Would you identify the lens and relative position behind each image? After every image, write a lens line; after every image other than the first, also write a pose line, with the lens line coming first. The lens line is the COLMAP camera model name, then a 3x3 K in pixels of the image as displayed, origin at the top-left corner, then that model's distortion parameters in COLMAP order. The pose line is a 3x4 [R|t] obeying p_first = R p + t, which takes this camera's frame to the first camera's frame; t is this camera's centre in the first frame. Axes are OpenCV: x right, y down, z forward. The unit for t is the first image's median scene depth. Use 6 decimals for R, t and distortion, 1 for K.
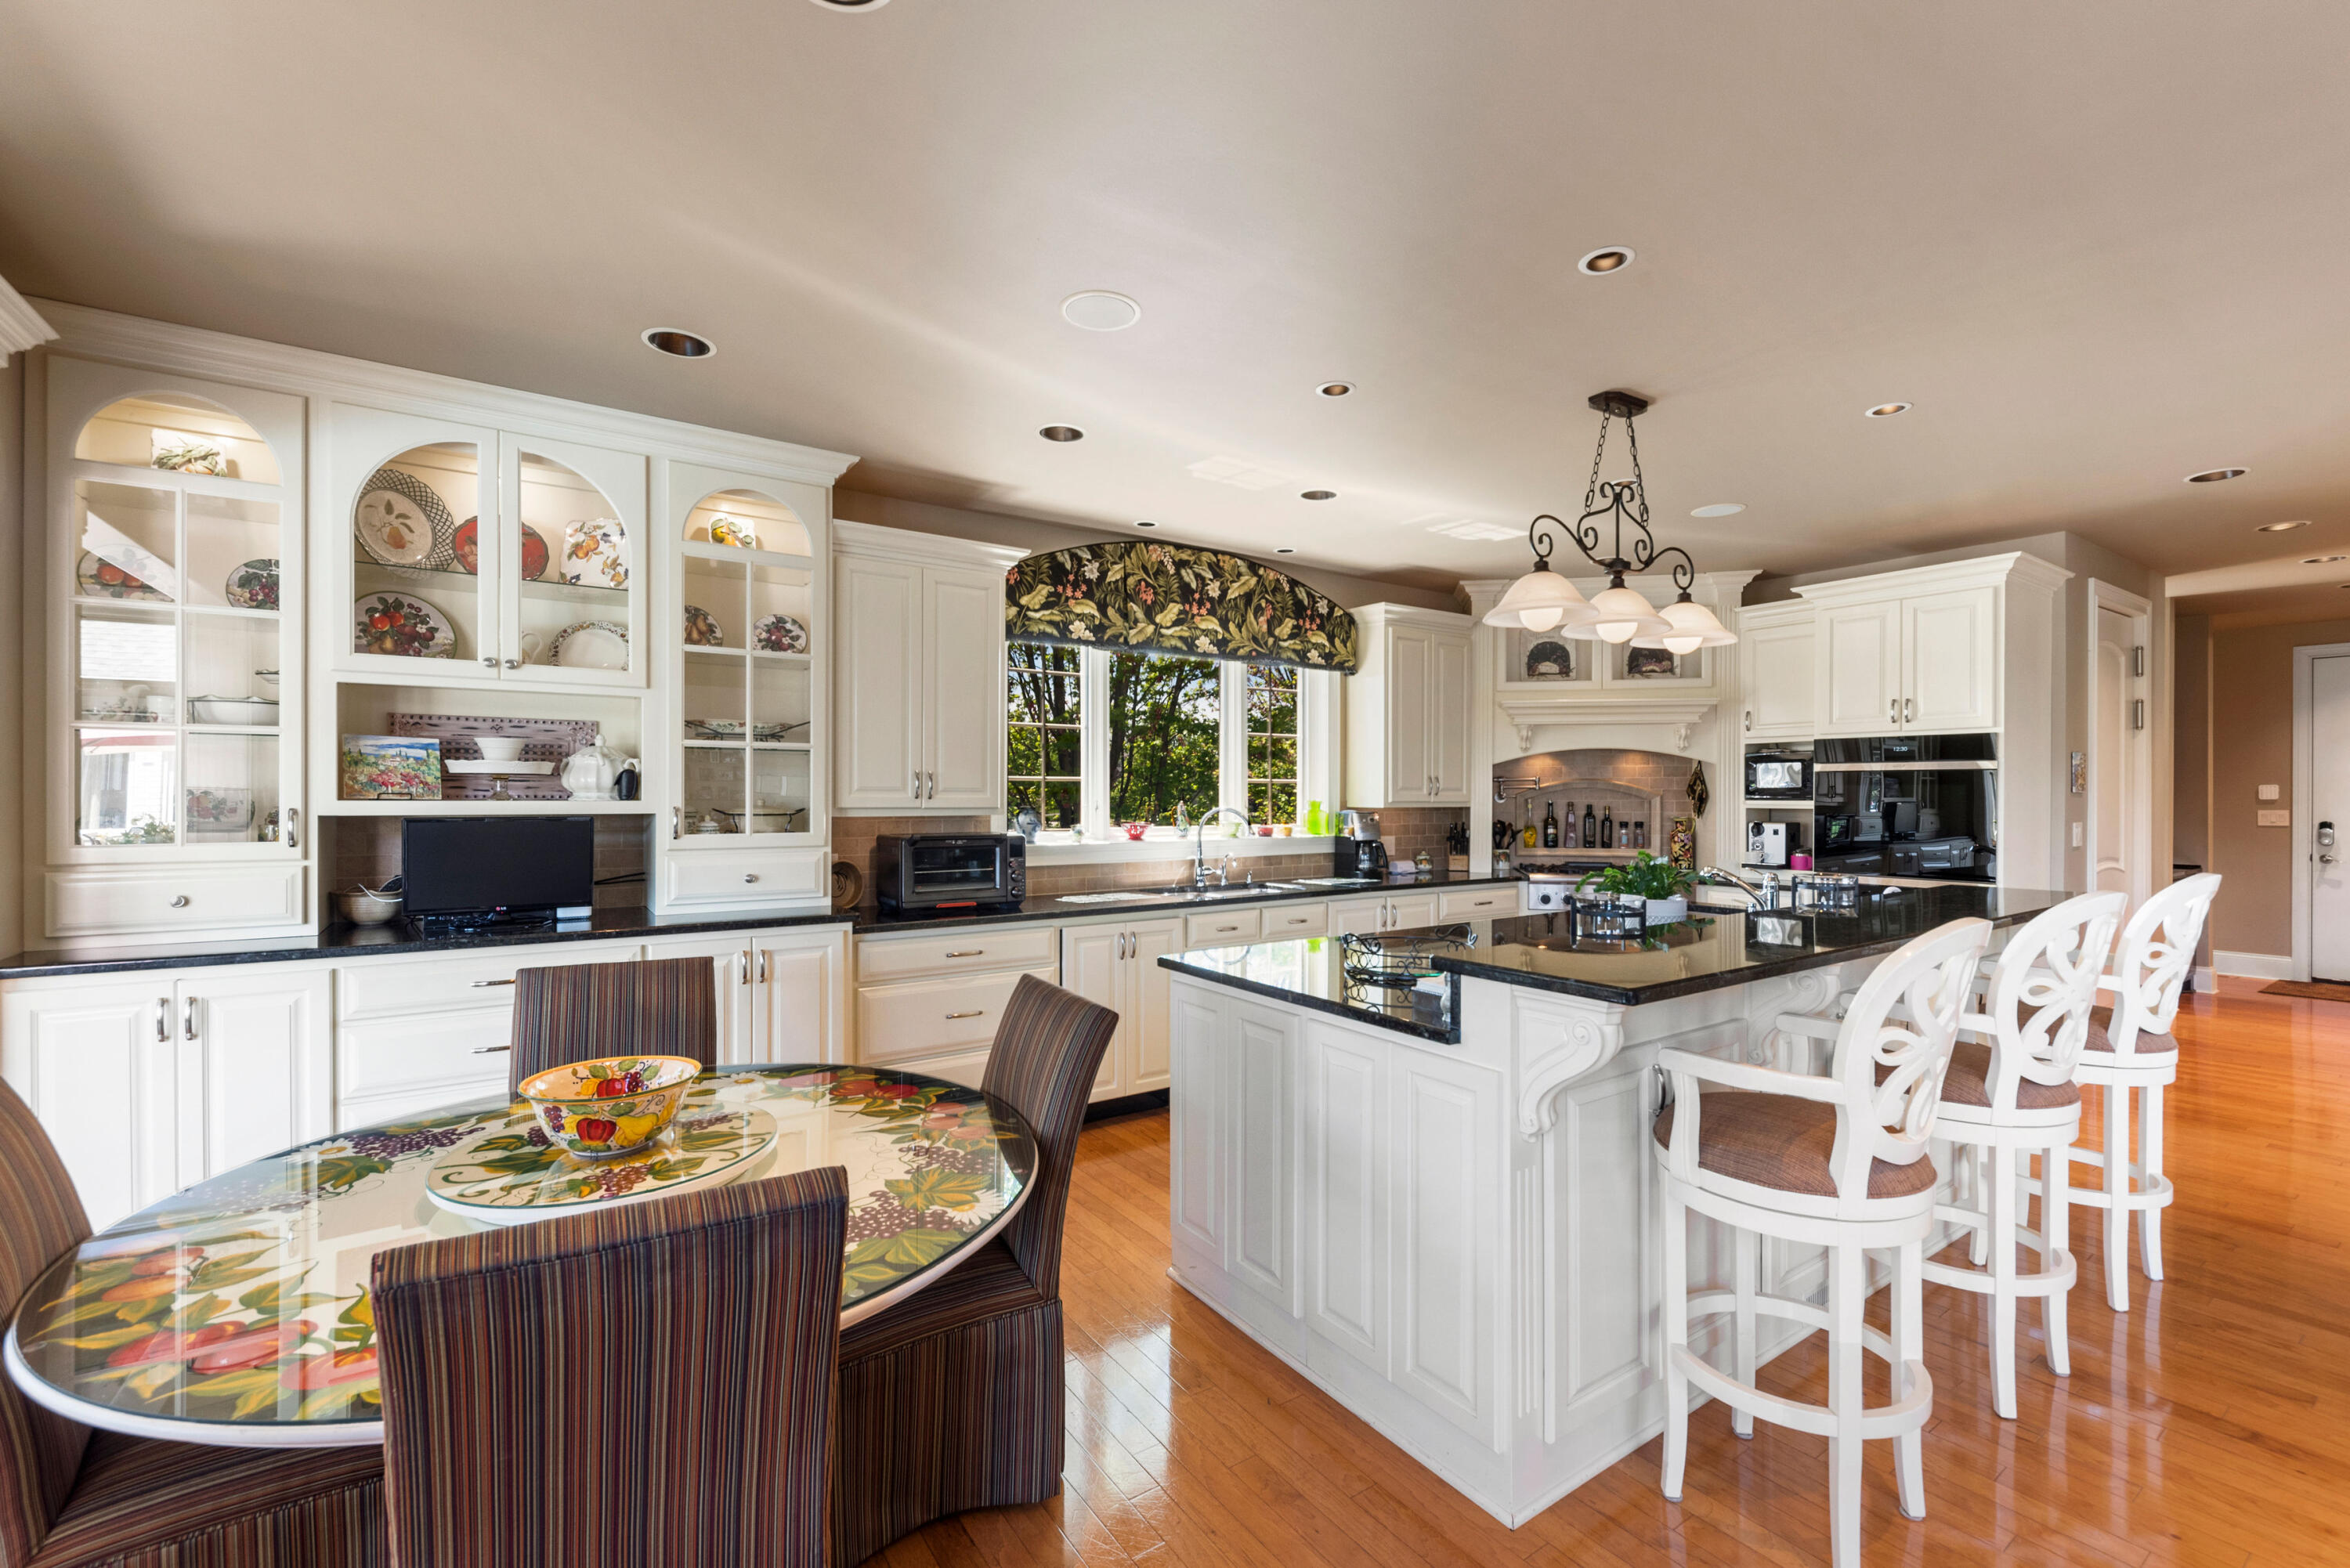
lens RADIAL K [[990.1, 0, 1183.4], [0, 990.1, 791.5], [0, 0, 1]] dist [0.013986, -0.000184]
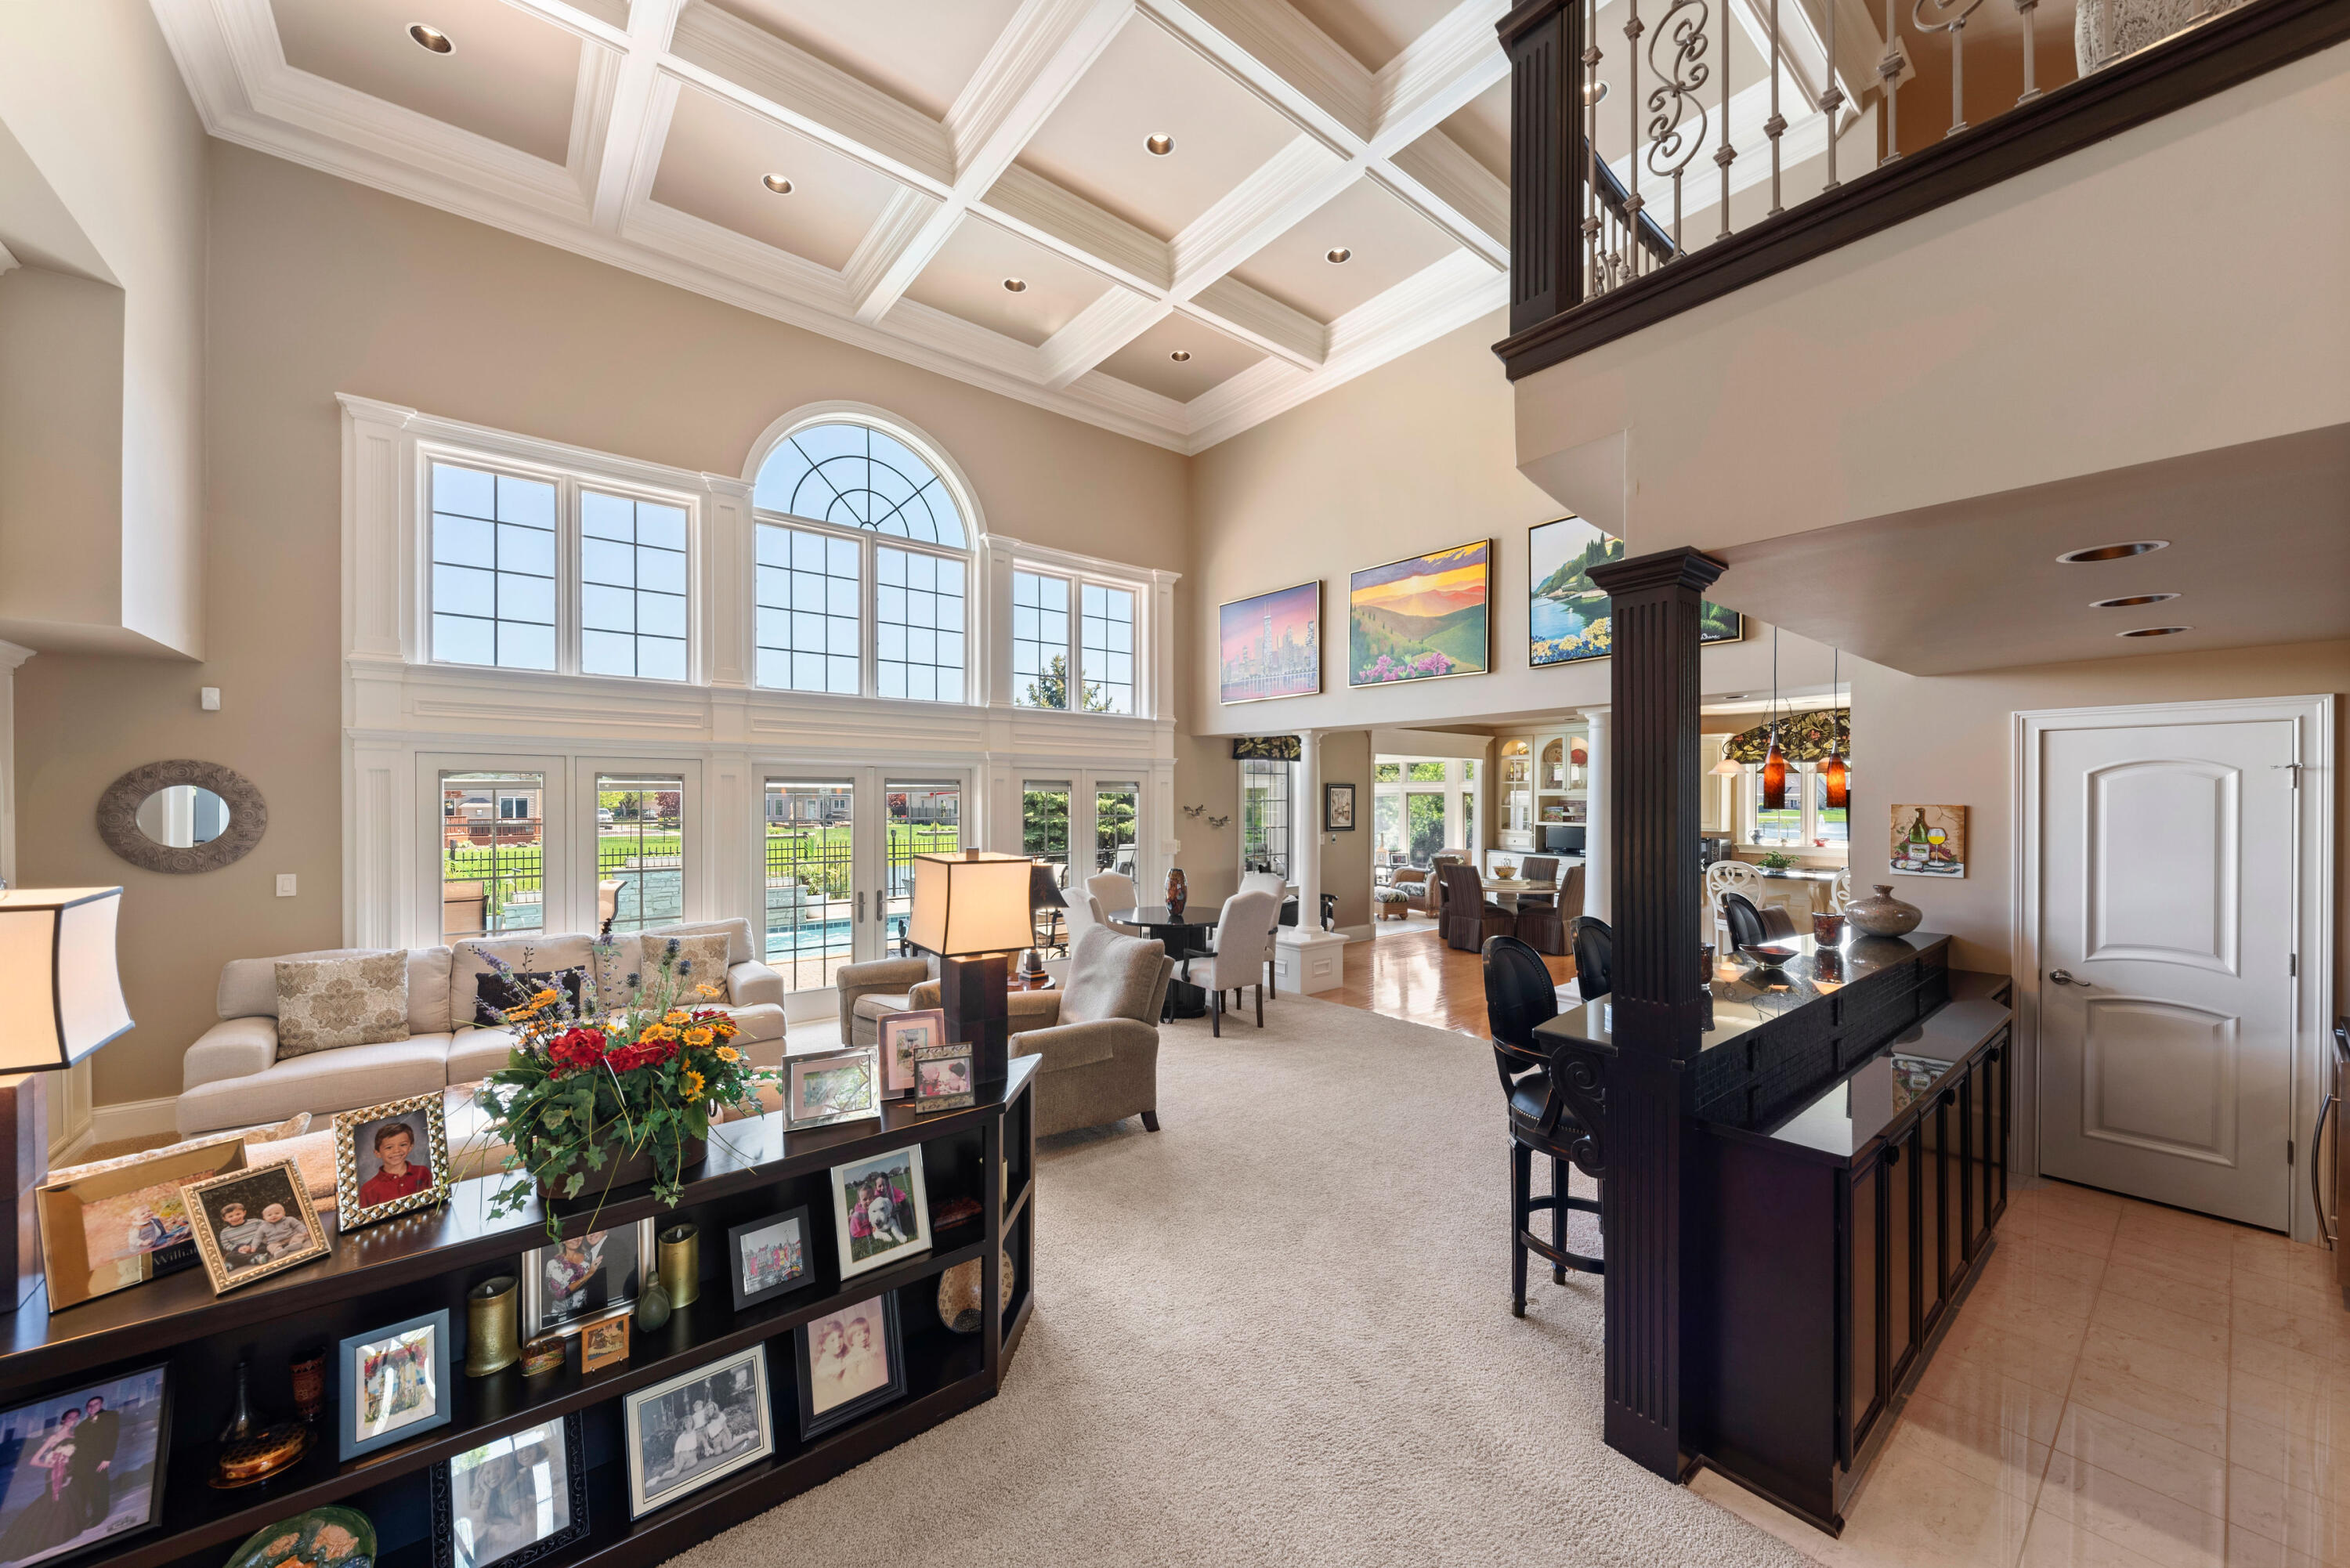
lens RADIAL K [[845.4, 0, 1183.3], [0, 845.4, 796.0], [0, 0, 1]] dist [0.006700, -0.000279]
pose [[0.081843, -0.004342, -0.996636, 1.751501], [0.000086, 0.999991, -0.004350, -0.056490], [0.996645, 0.000270, 0.081843, -0.568726]]
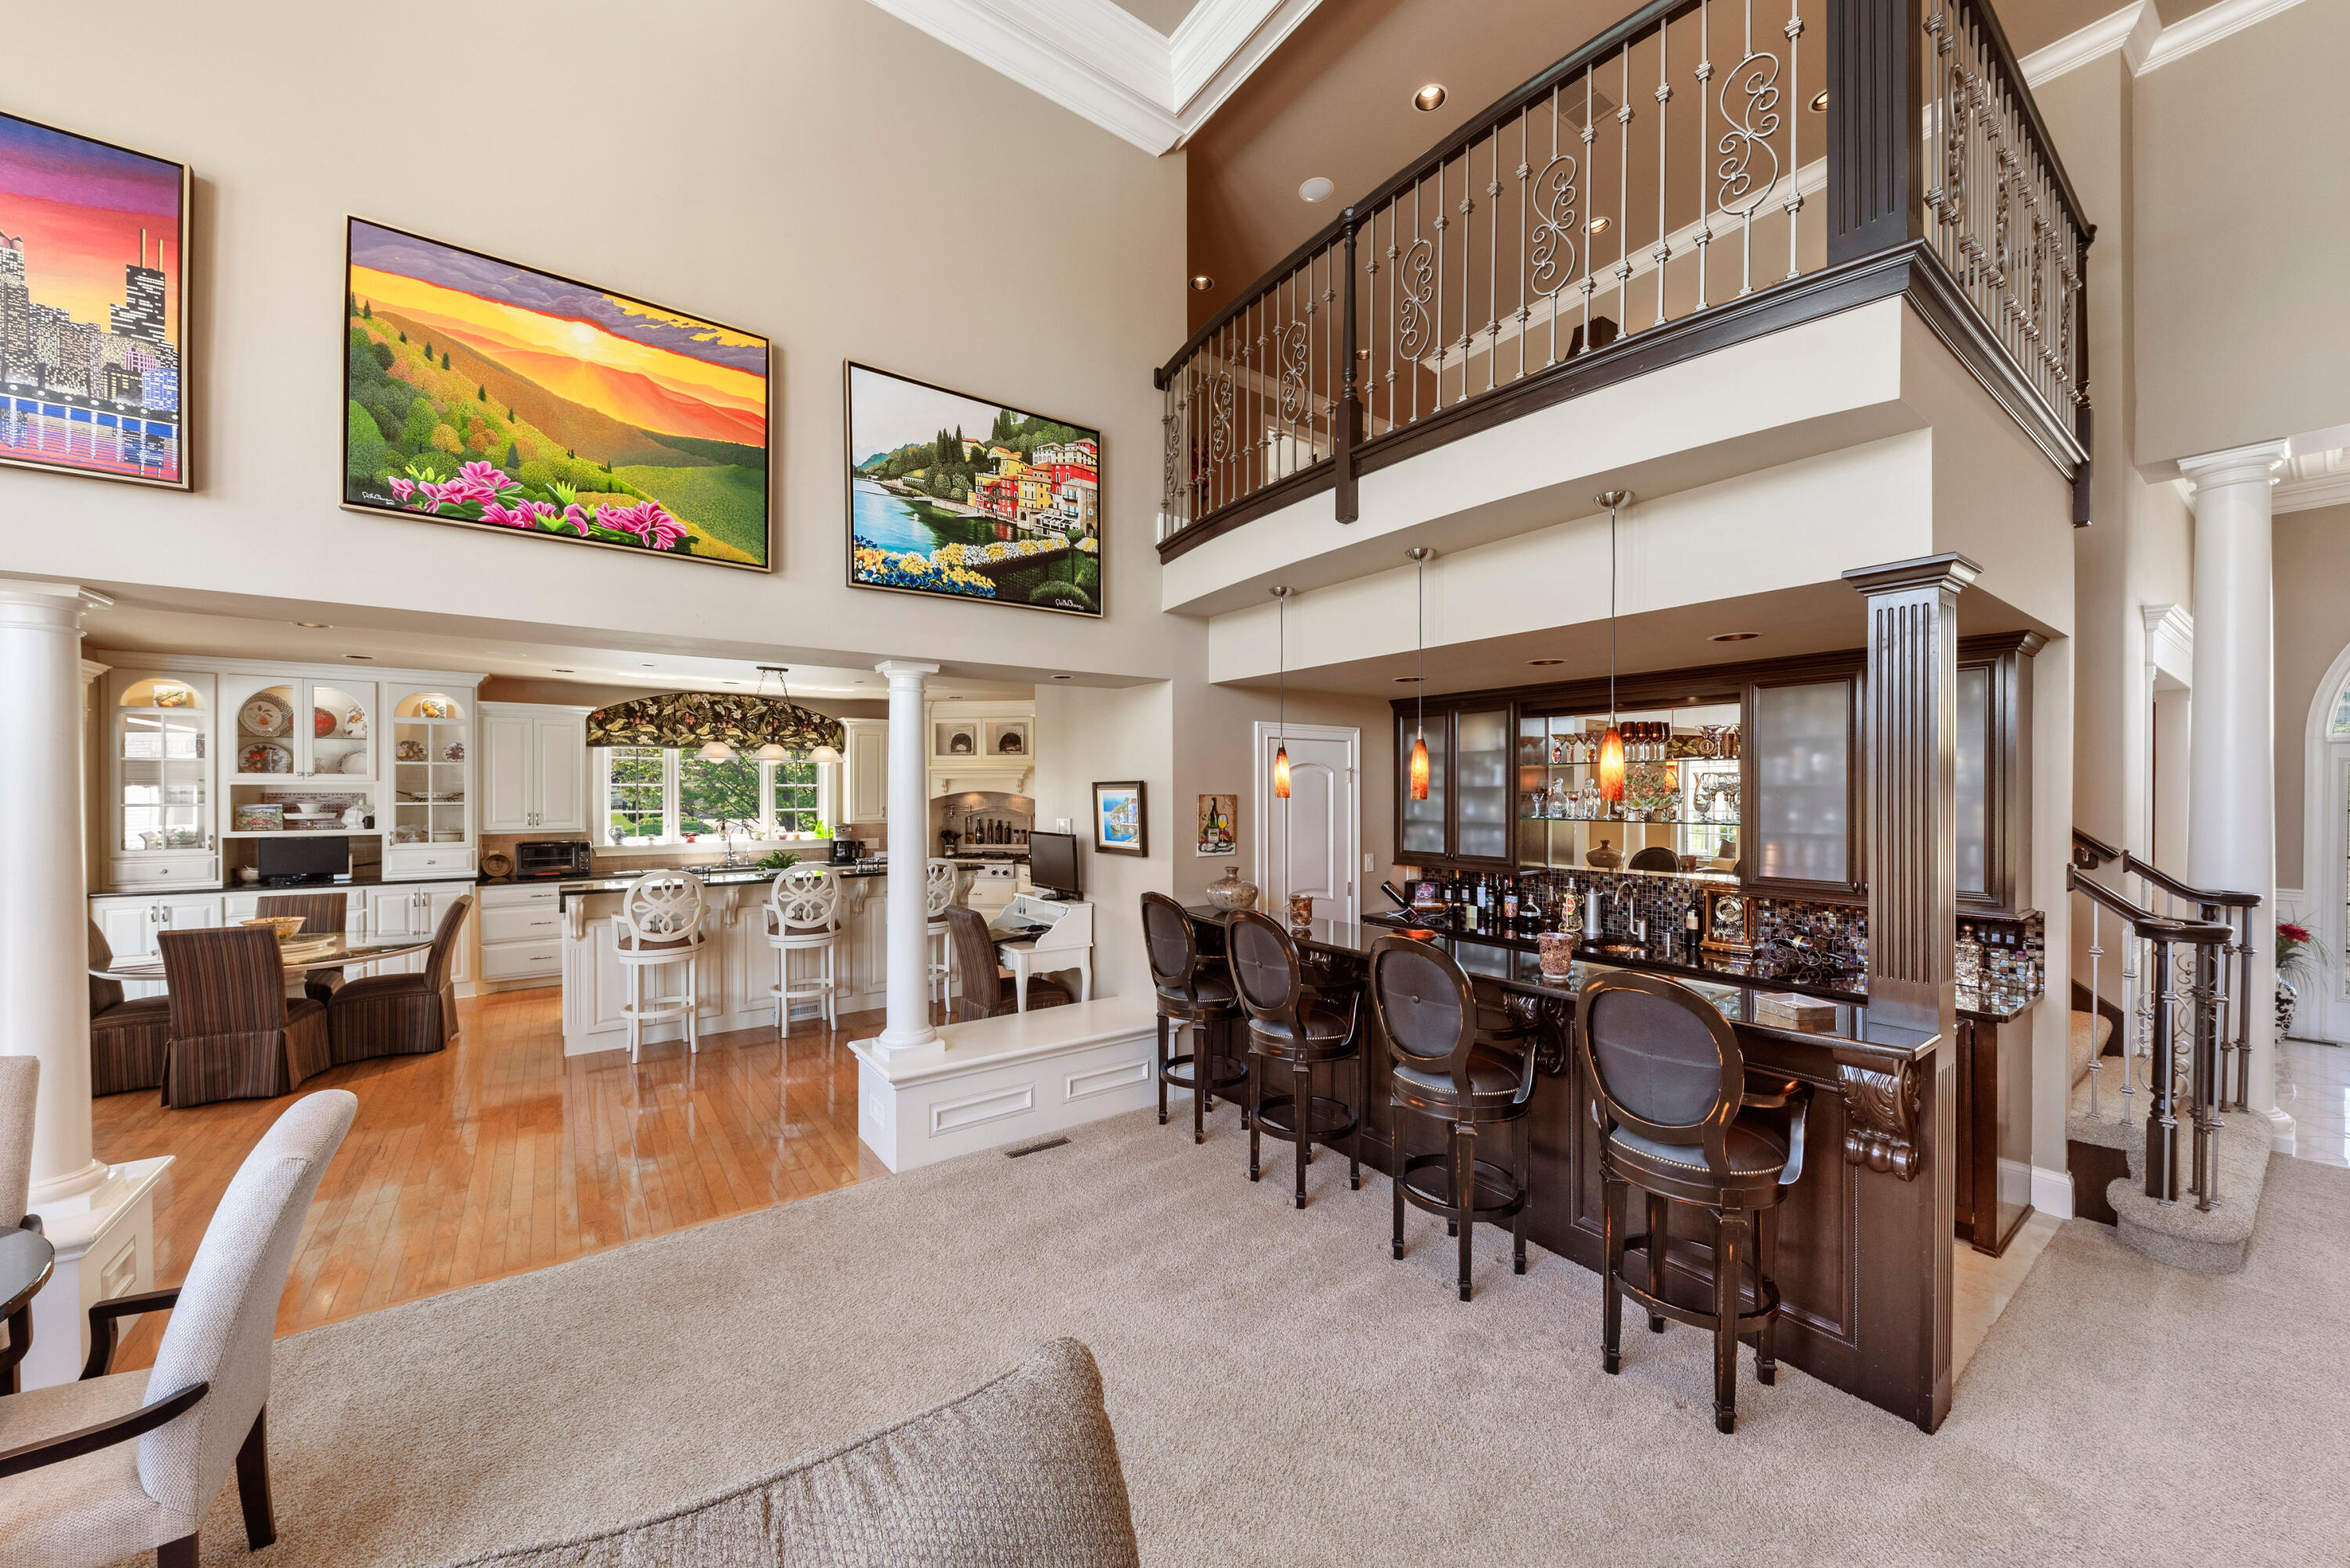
lens RADIAL K [[845.4, 0, 1183.3], [0, 845.4, 796.0], [0, 0, 1]] dist [0.006700, -0.000279]
pose [[0.999678, -0.002145, 0.025265, 0.922017], [0.001911, 0.999955, 0.009275, -0.059127], [-0.025283, -0.009224, 0.999638, -0.741893]]
